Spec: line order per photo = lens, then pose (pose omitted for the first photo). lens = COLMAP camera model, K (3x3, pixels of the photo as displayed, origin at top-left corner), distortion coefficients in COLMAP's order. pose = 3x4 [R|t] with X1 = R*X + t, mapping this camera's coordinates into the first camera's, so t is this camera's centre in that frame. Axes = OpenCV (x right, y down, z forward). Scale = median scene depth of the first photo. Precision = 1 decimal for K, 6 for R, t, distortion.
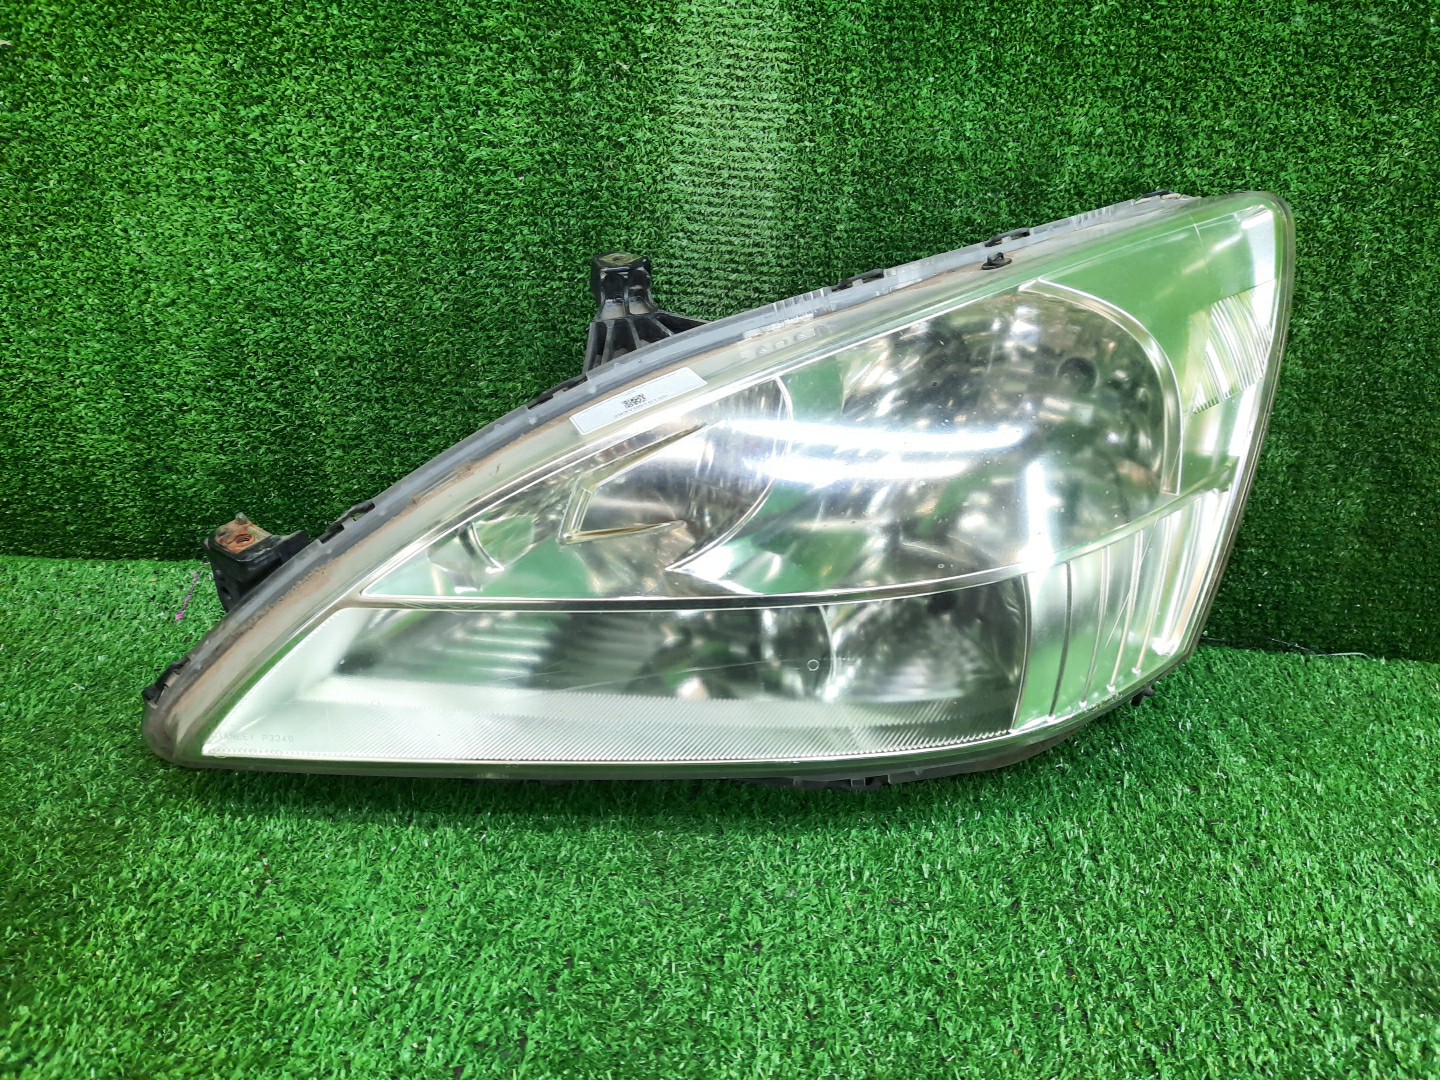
lens RADIAL K [[1033.6, 0, 717.3], [0, 1033.6, 558.1], [0, 0, 1]] dist [0.005826, -0.021169]
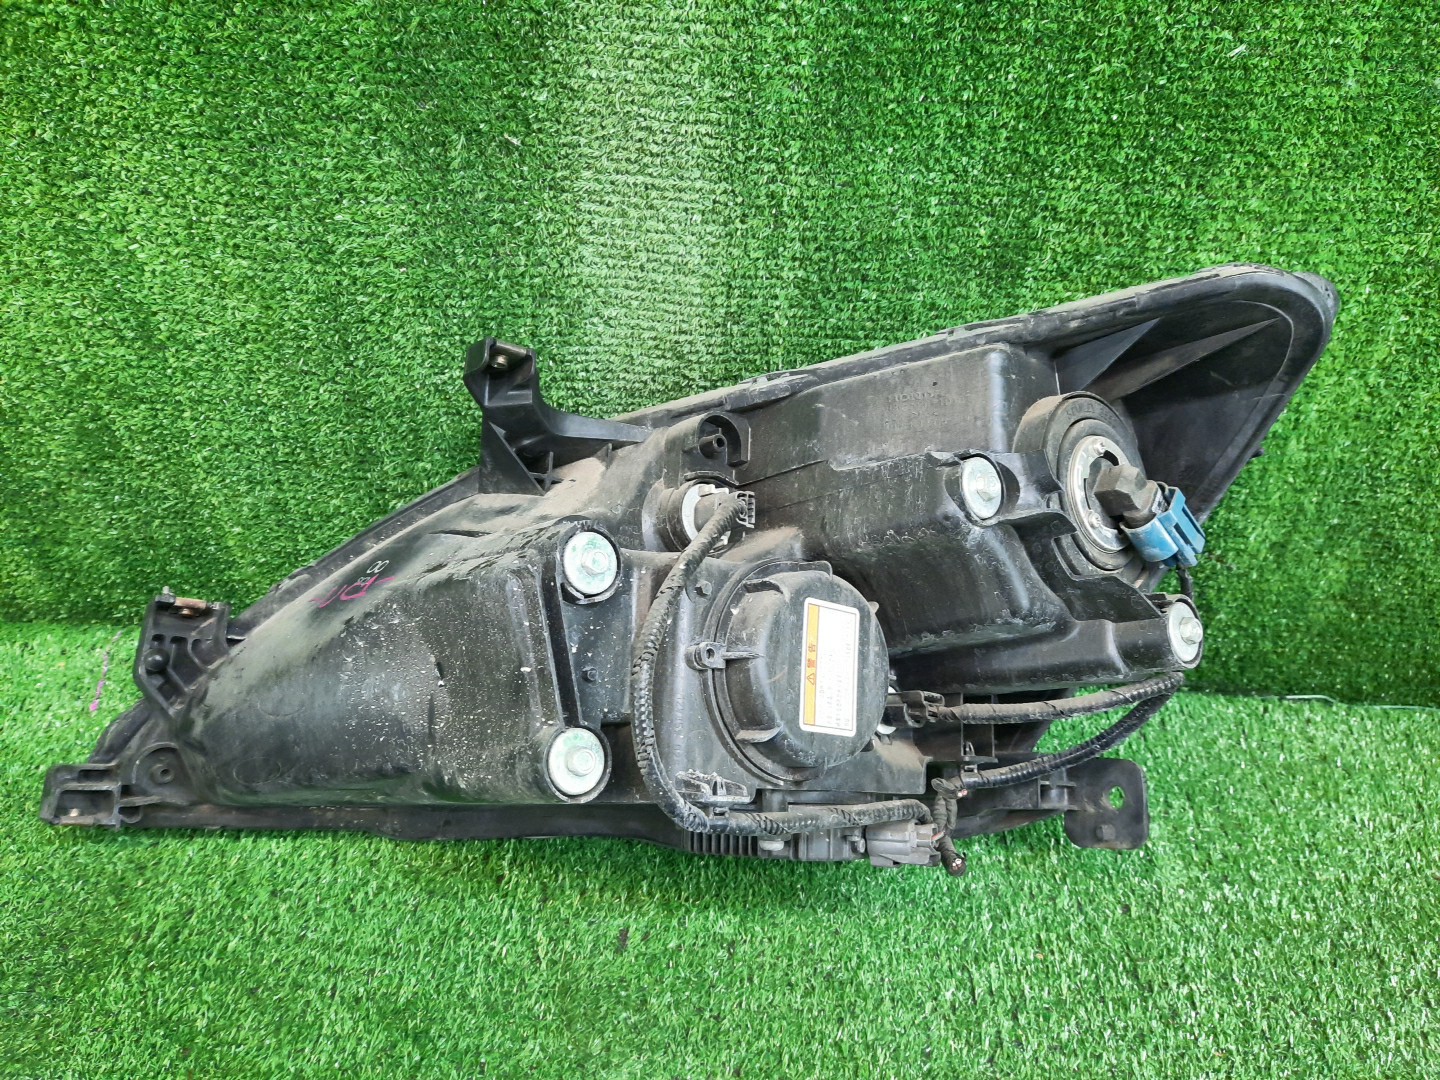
lens RADIAL K [[1033.6, 0, 718.3], [0, 1033.6, 540.9], [0, 0, 1]] dist [0.005826, -0.021169]
pose [[0.999955, -0.008897, 0.003418, 0.066326], [0.007800, 0.970012, 0.242934, -0.360847], [-0.005477, -0.242896, 0.970037, 0.118423]]
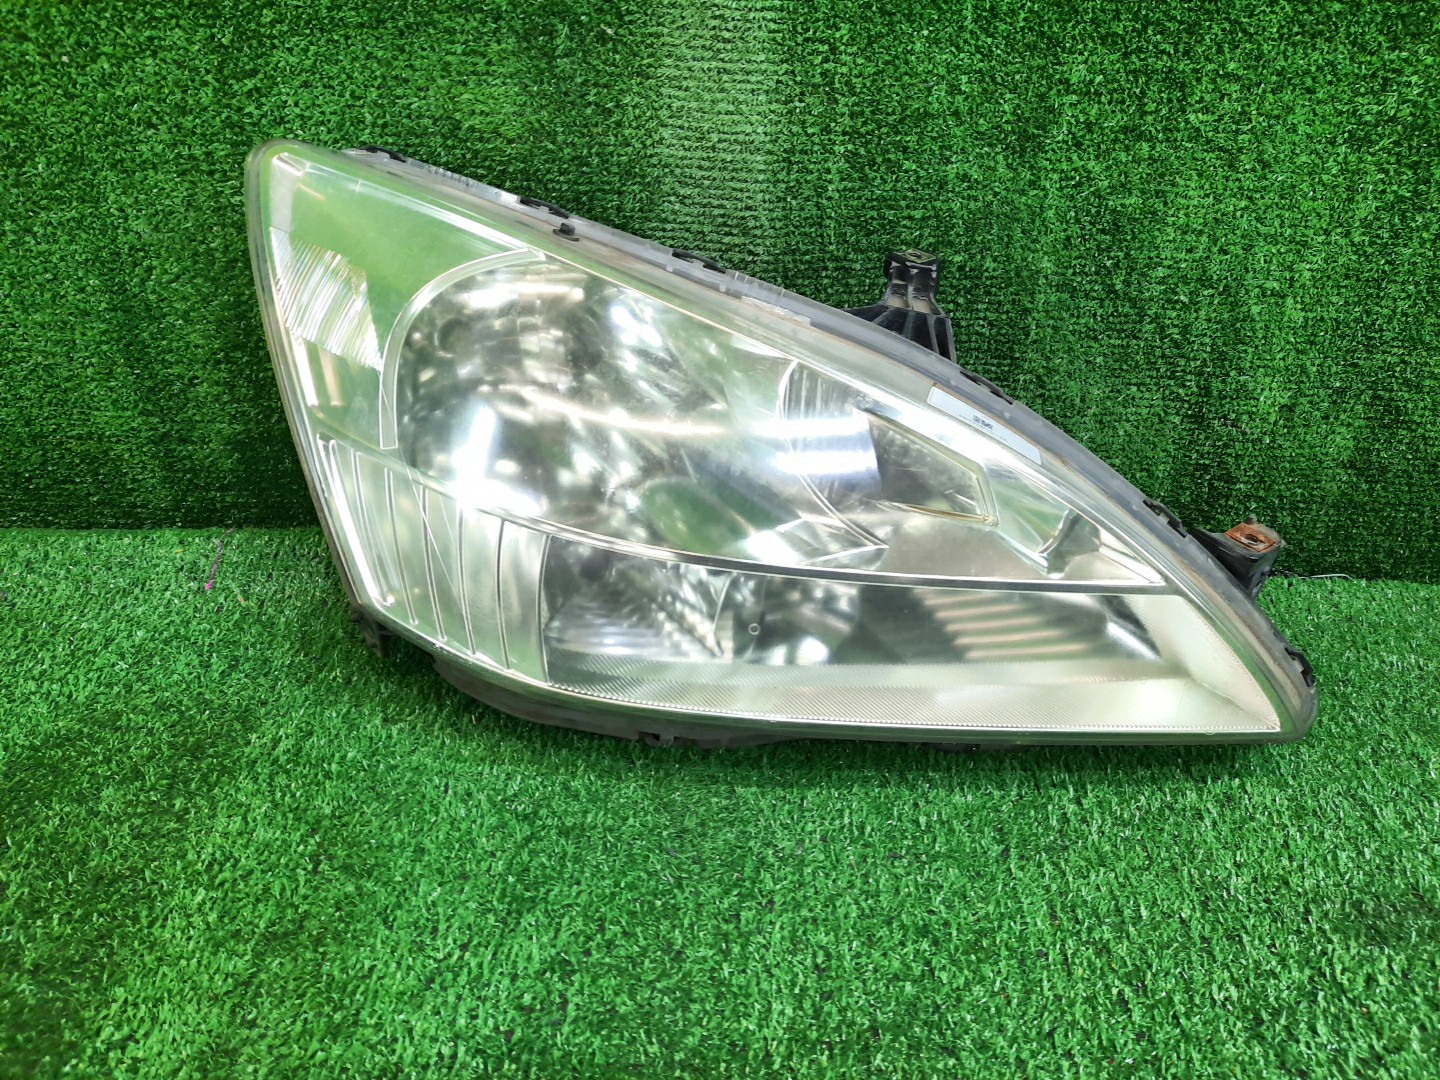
lens RADIAL K [[1033.6, 0, 714.2], [0, 1033.6, 546.7], [0, 0, 1]] dist [0.005826, -0.021169]
pose [[0.999376, -0.034531, -0.007426, 0.000487], [0.035196, 0.991206, 0.127564, -0.111501], [0.002956, -0.127745, 0.991803, -0.035219]]
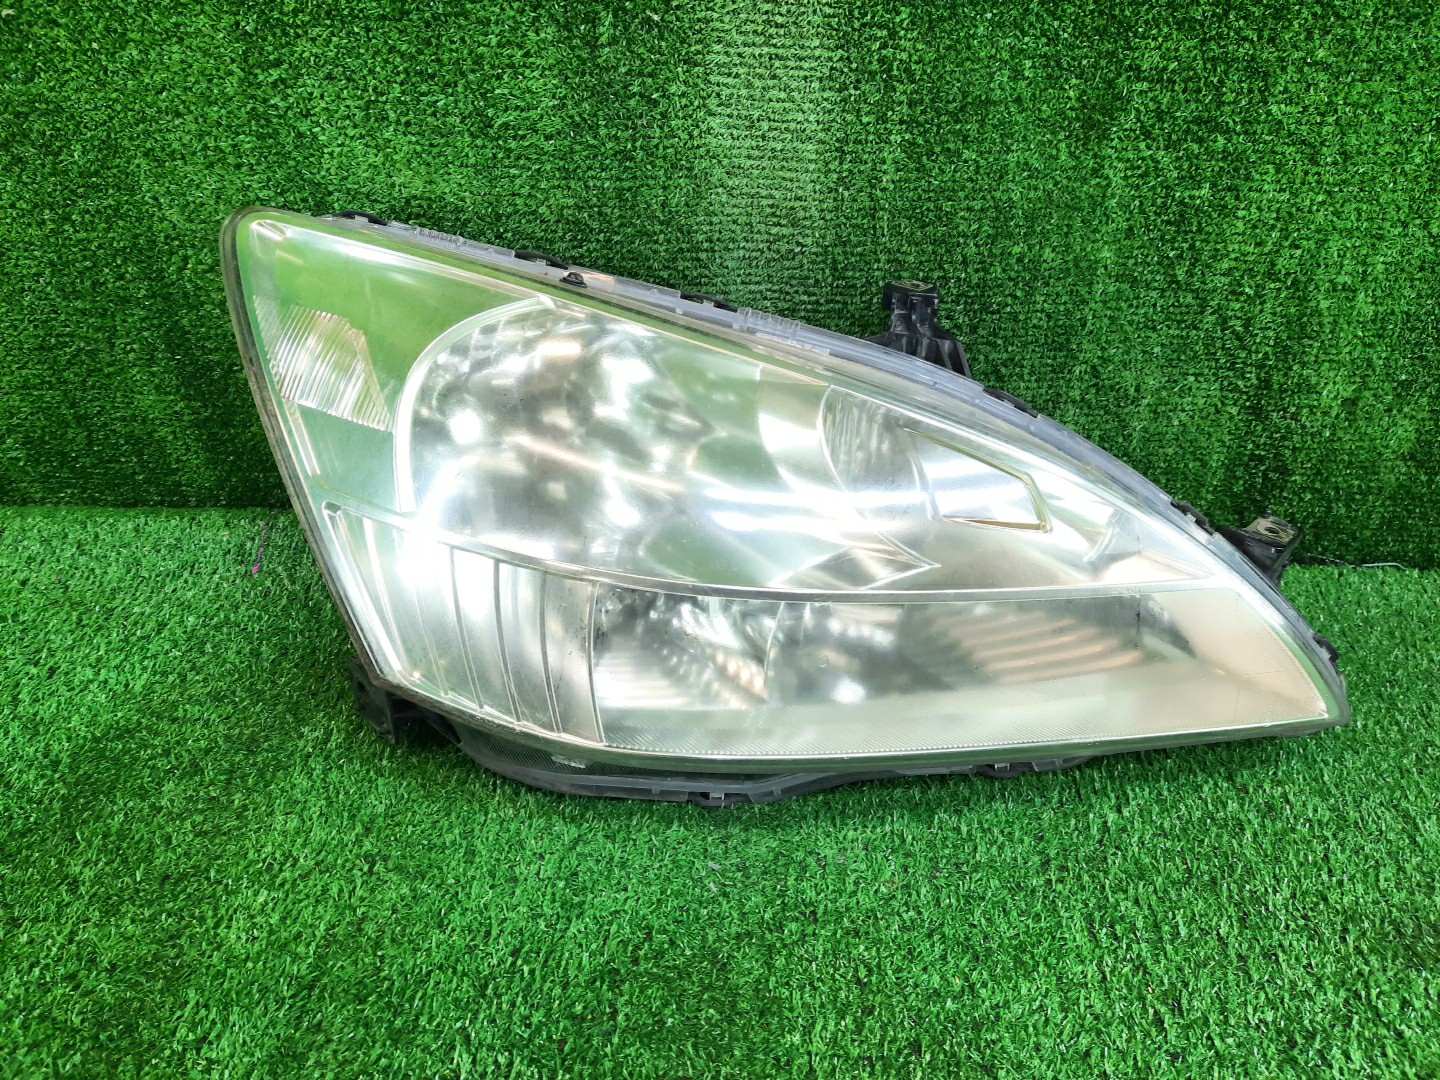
lens RADIAL K [[1033.6, 0, 712.7], [0, 1033.6, 548.2], [0, 0, 1]] dist [0.005826, -0.021169]
pose [[0.999089, -0.022581, -0.036222, -0.015635], [0.029697, 0.977276, 0.209878, -0.196391], [0.030659, -0.210763, 0.977056, -0.017606]]
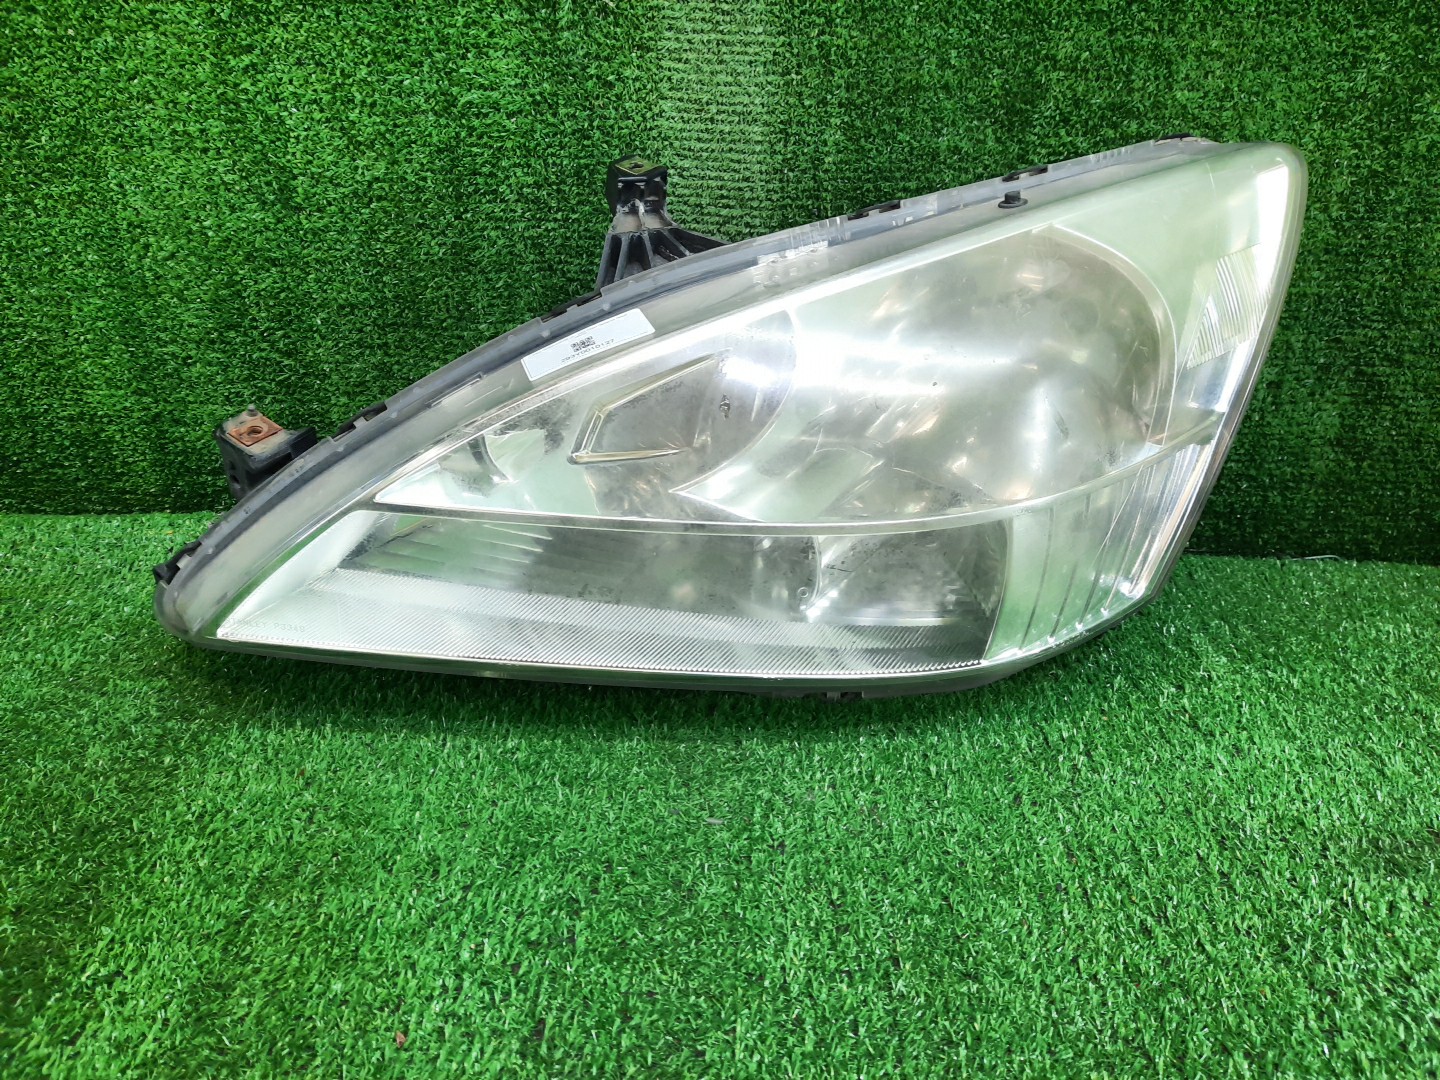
lens RADIAL K [[1033.6, 0, 712.4], [0, 1033.6, 554.6], [0, 0, 1]] dist [0.005826, -0.021169]
pose [[0.999037, -0.040276, 0.017385, -0.029979], [0.039157, 0.997397, 0.060550, 0.003923], [-0.019779, -0.059811, 0.998014, -0.041683]]
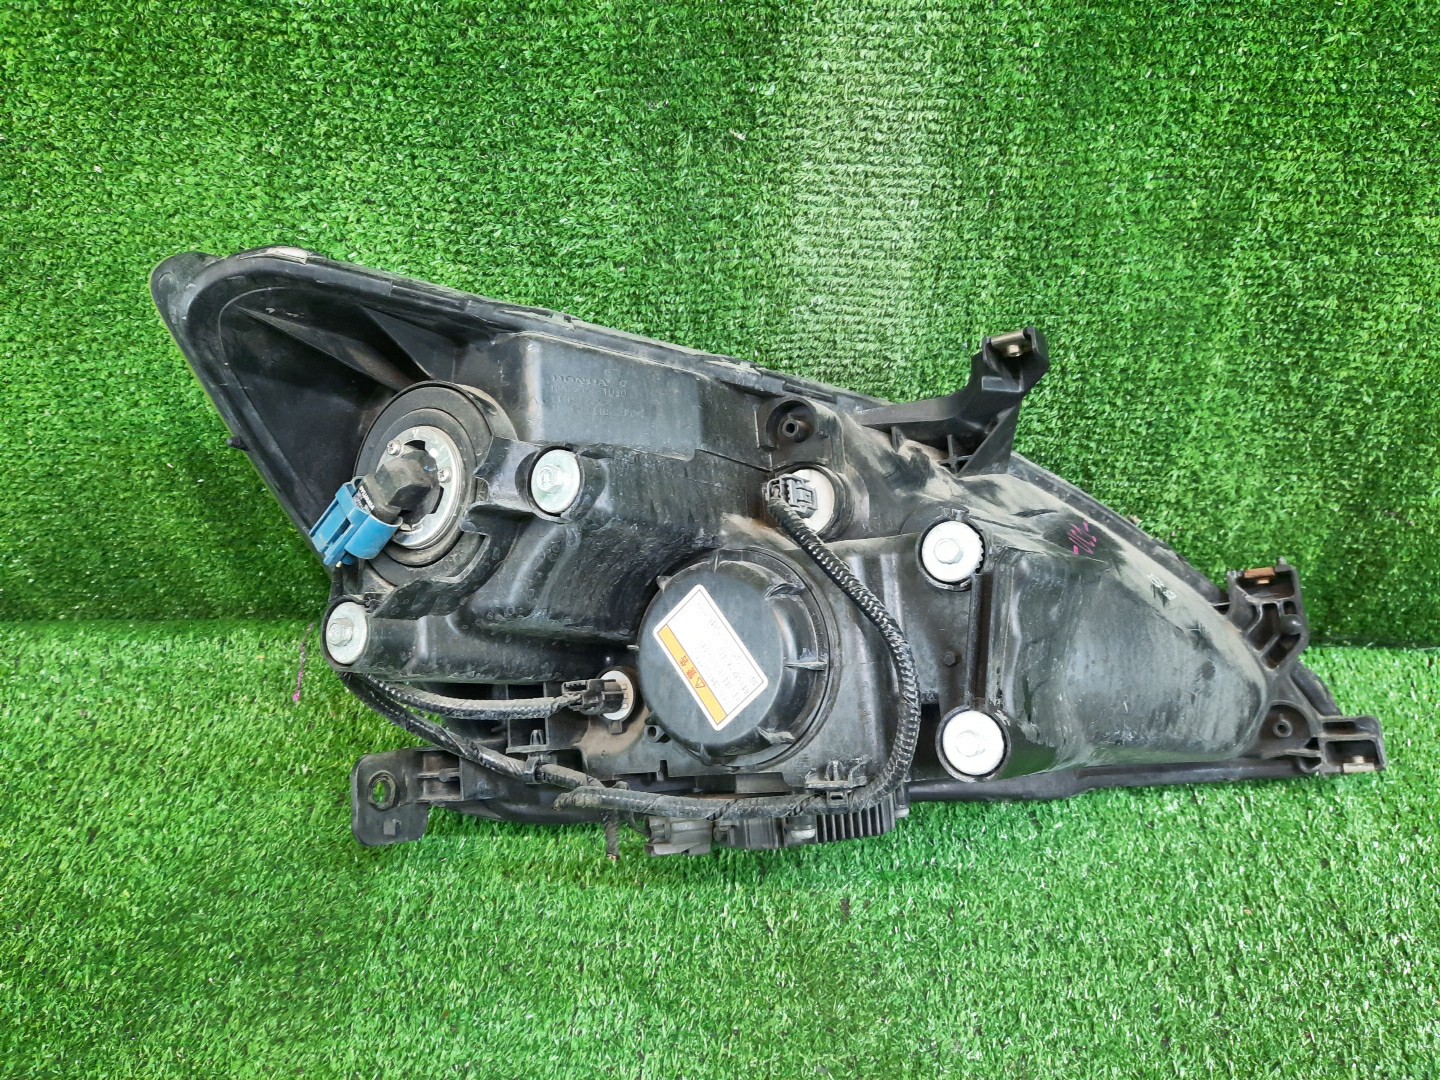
lens RADIAL K [[1033.6, 0, 707.0], [0, 1033.6, 540.1], [0, 0, 1]] dist [0.005826, -0.021169]
pose [[0.998765, -0.045941, -0.018906, -0.114200], [0.049443, 0.956268, 0.288283, -0.401344], [0.004836, -0.288861, 0.957359, 0.108320]]
